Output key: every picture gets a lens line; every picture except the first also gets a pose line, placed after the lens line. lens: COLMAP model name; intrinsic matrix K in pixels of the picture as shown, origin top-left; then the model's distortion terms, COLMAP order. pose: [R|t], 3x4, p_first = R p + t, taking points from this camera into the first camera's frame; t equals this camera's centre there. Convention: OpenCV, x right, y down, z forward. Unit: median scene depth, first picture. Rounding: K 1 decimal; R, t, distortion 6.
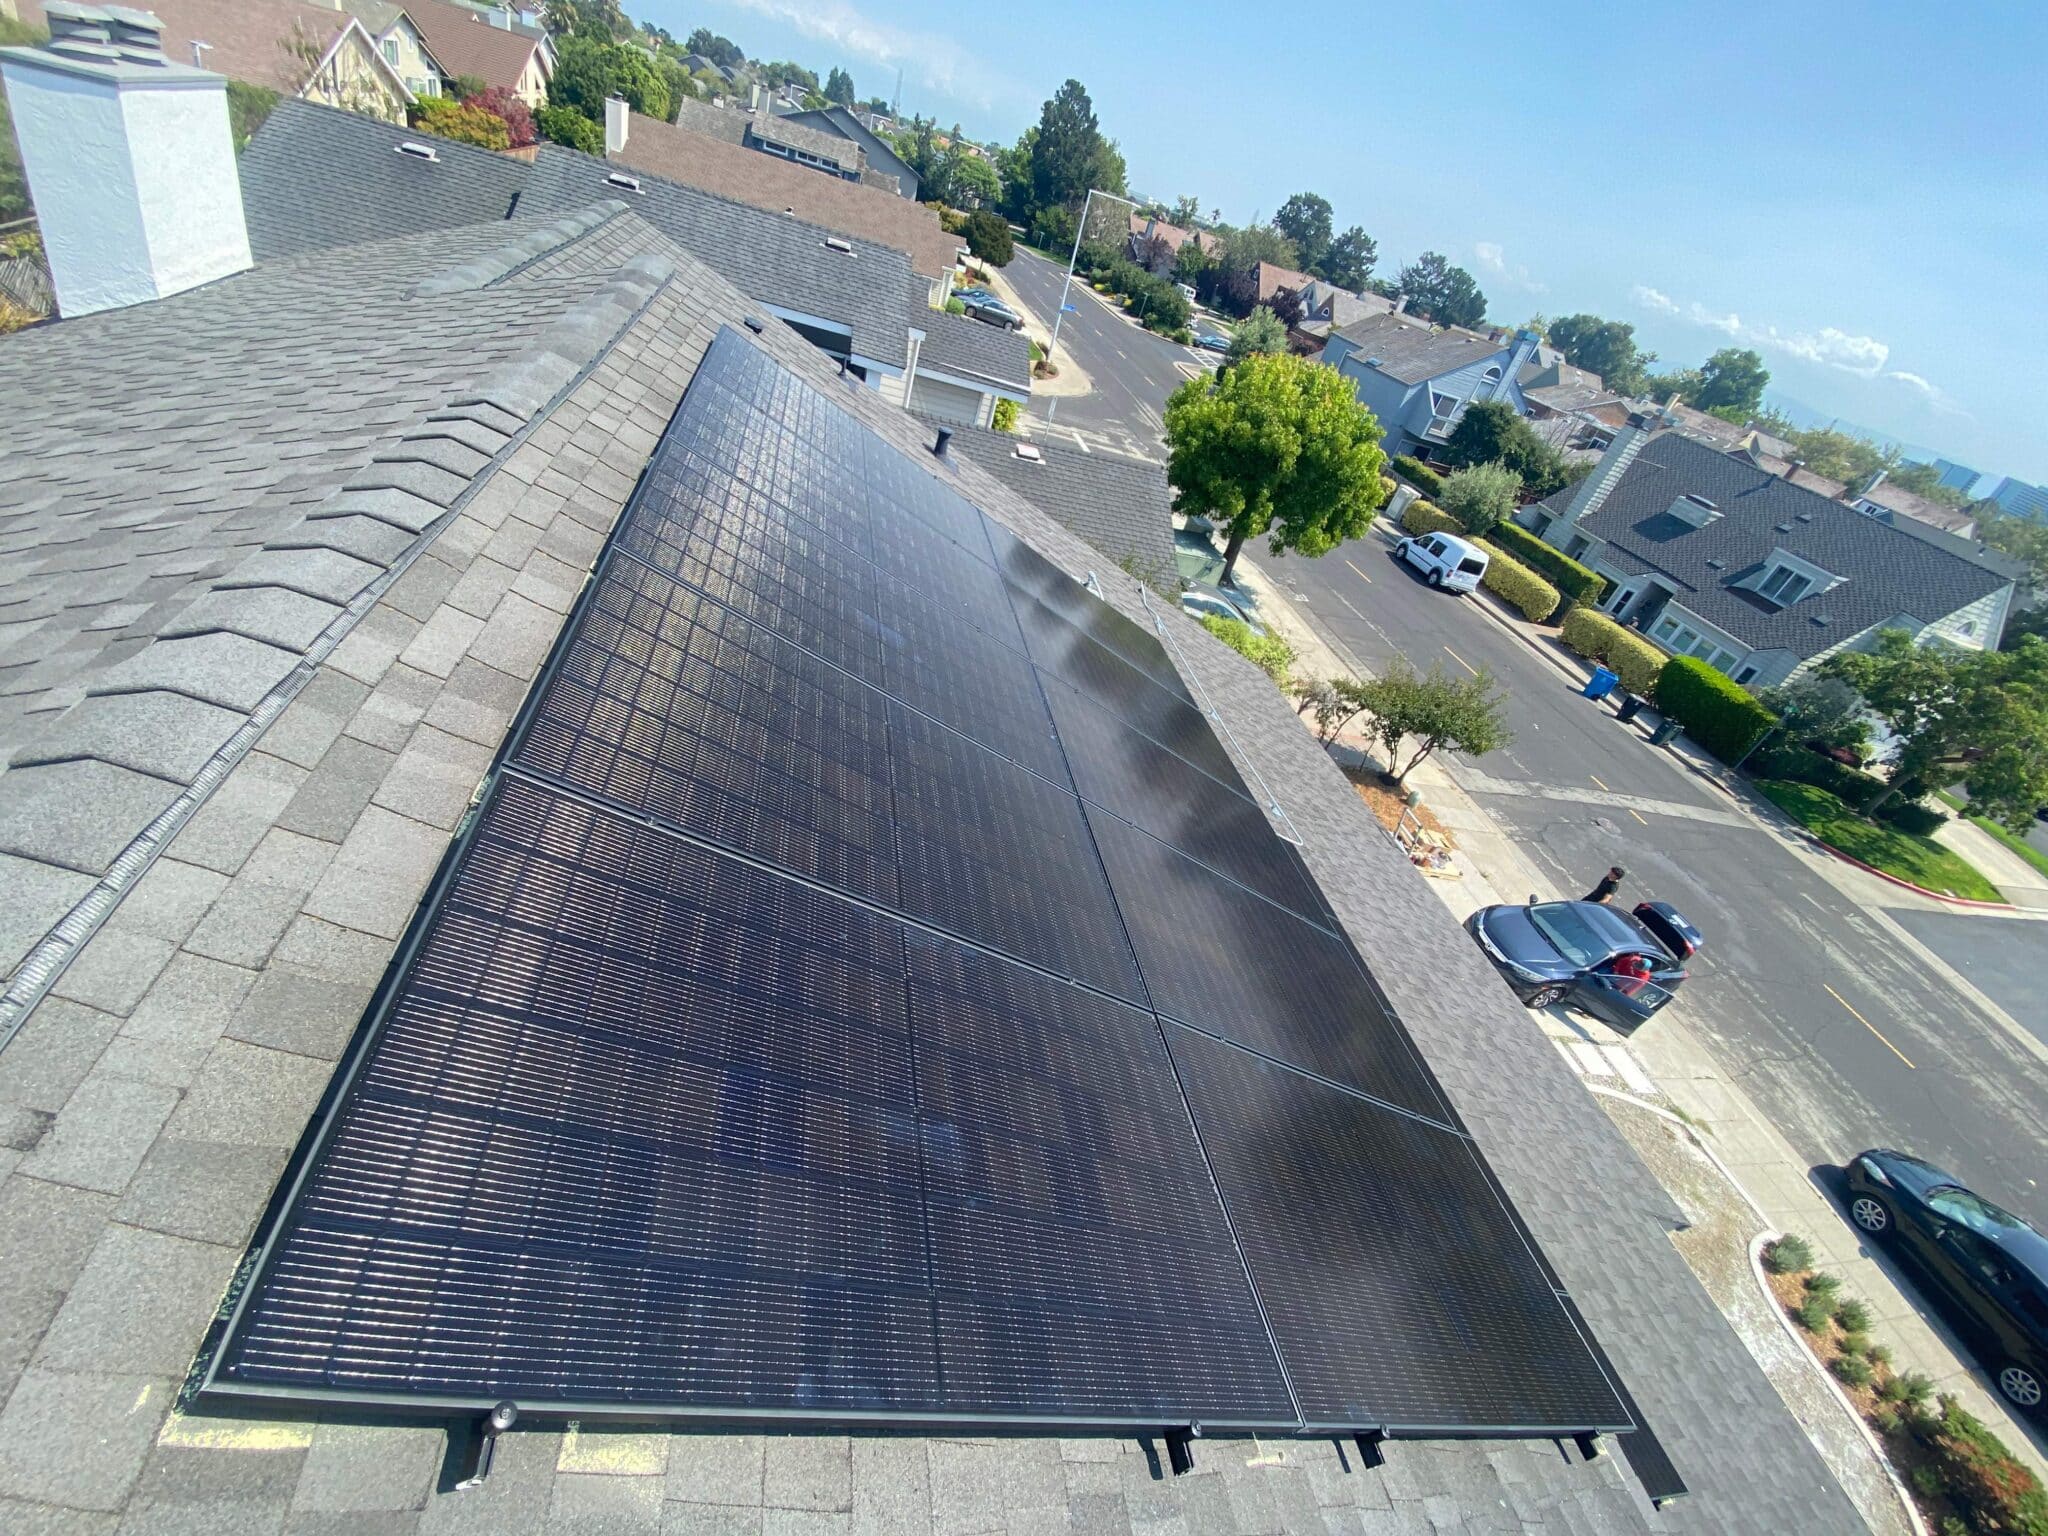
lens RADIAL K [[827.8, 0, 1020.0], [0, 827.8, 772.1], [0, 0, 1]] dist [0.013203, -0.017473]
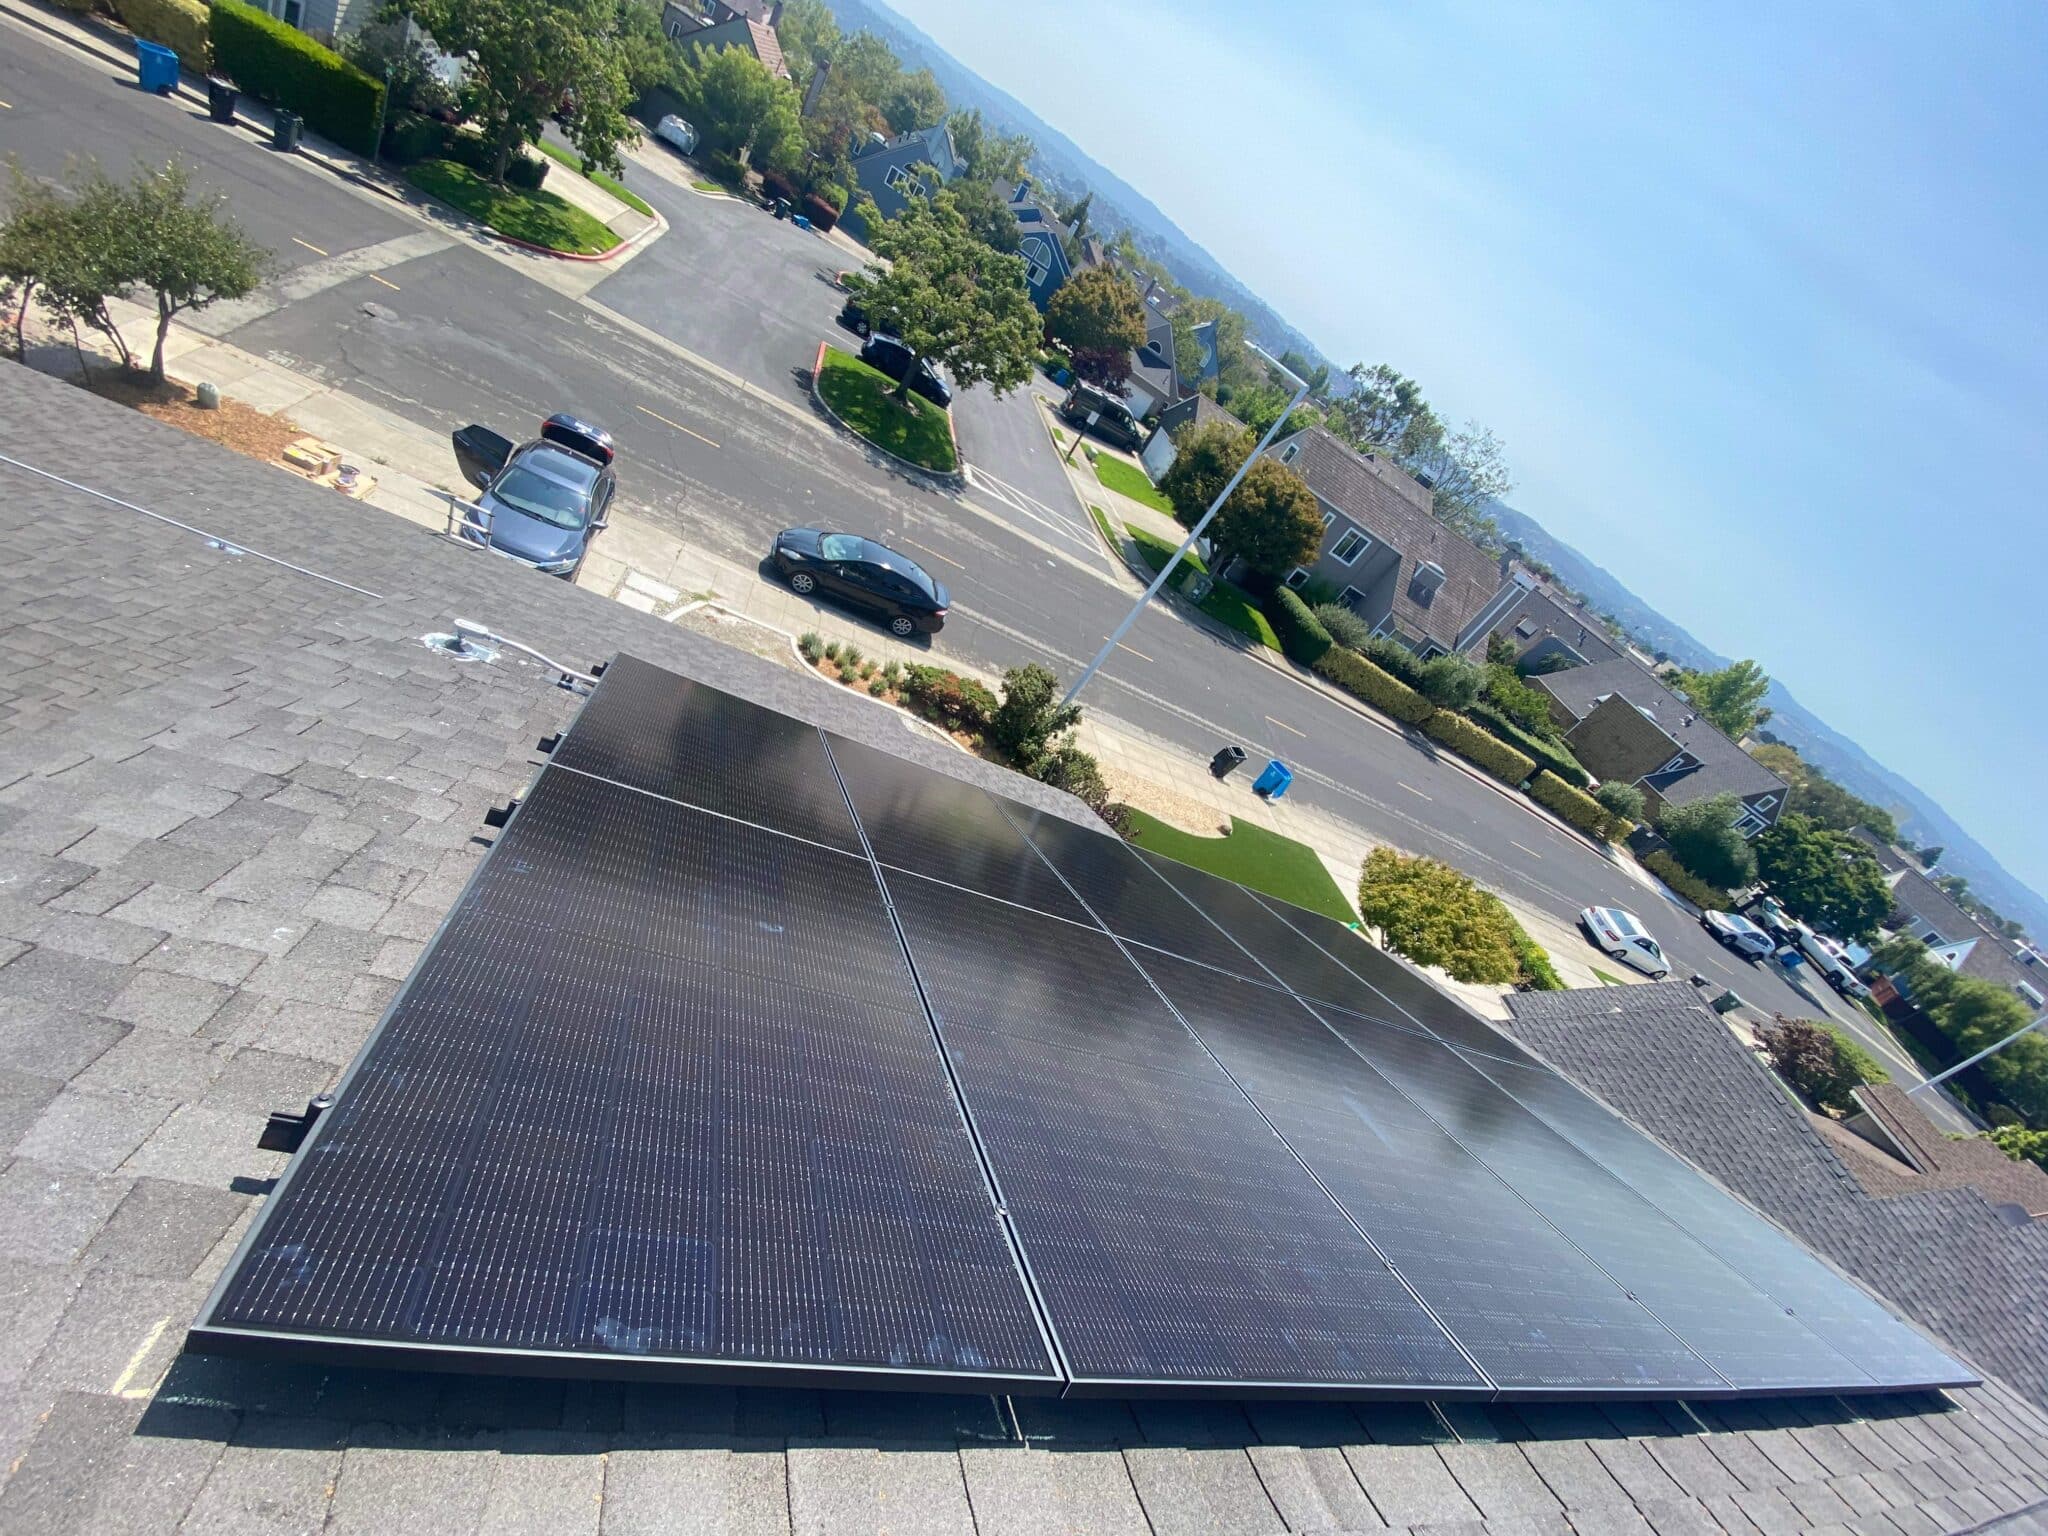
lens RADIAL K [[842.2, 0, 1028.3], [0, 842.2, 764.1], [0, 0, 1]] dist [0.013621, -0.018125]
pose [[0.161239, -0.723338, 0.671404, -0.095763], [0.101356, 0.688846, 0.717787, -0.188434], [-0.981697, -0.047685, 0.184384, 0.212384]]
